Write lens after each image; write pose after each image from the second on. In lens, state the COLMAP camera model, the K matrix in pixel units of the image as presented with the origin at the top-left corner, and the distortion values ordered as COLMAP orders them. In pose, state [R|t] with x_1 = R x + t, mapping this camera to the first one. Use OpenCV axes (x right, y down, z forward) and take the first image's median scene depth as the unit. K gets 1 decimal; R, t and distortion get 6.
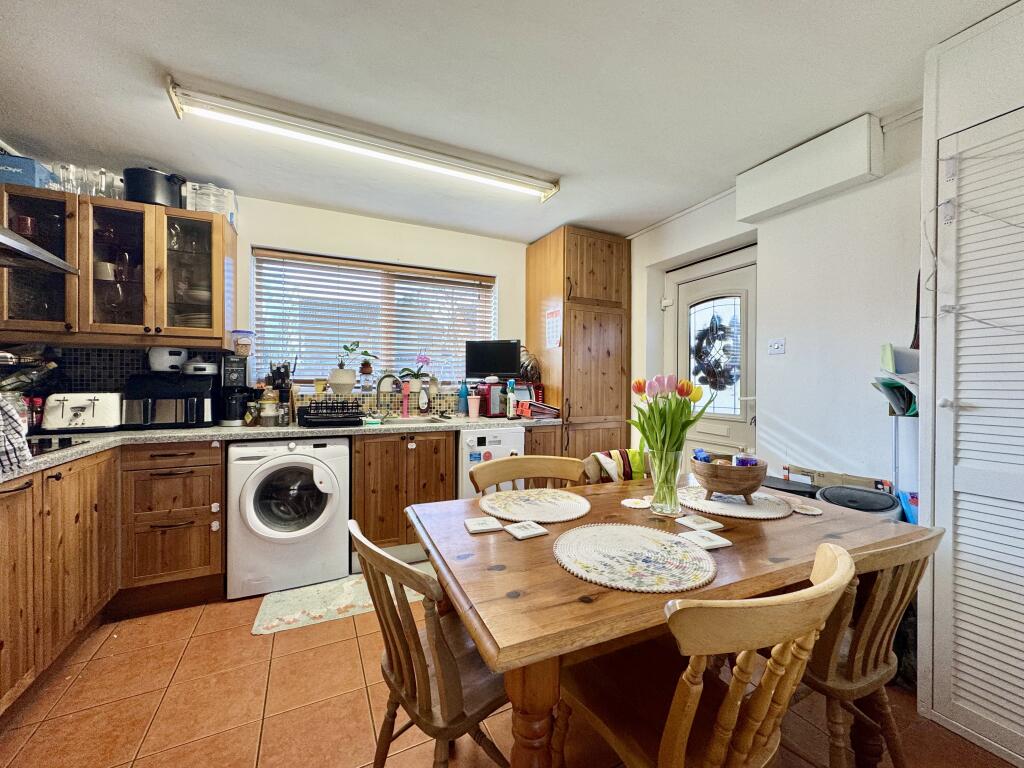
lens RADIAL K [[411.2, 0, 512.0], [0, 411.2, 384.0], [0, 0, 1]] dist [-0.007323, -0.000036]
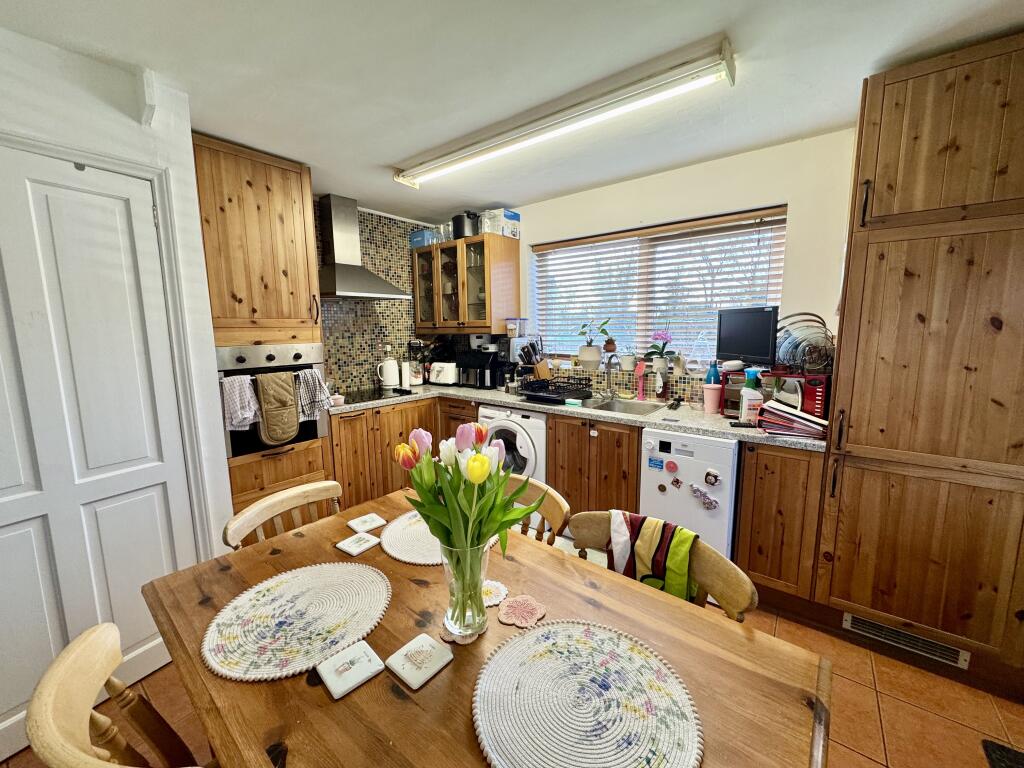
lens RADIAL K [[407.3, 0, 512.0], [0, 407.3, 384.0], [0, 0, 1]] dist [0.001388, -0.000012]
pose [[0.434709, 0.114521, -0.893260, 0.548556], [0.008375, 0.991325, 0.131169, -0.097444], [0.900532, -0.064501, 0.429979, 0.455261]]
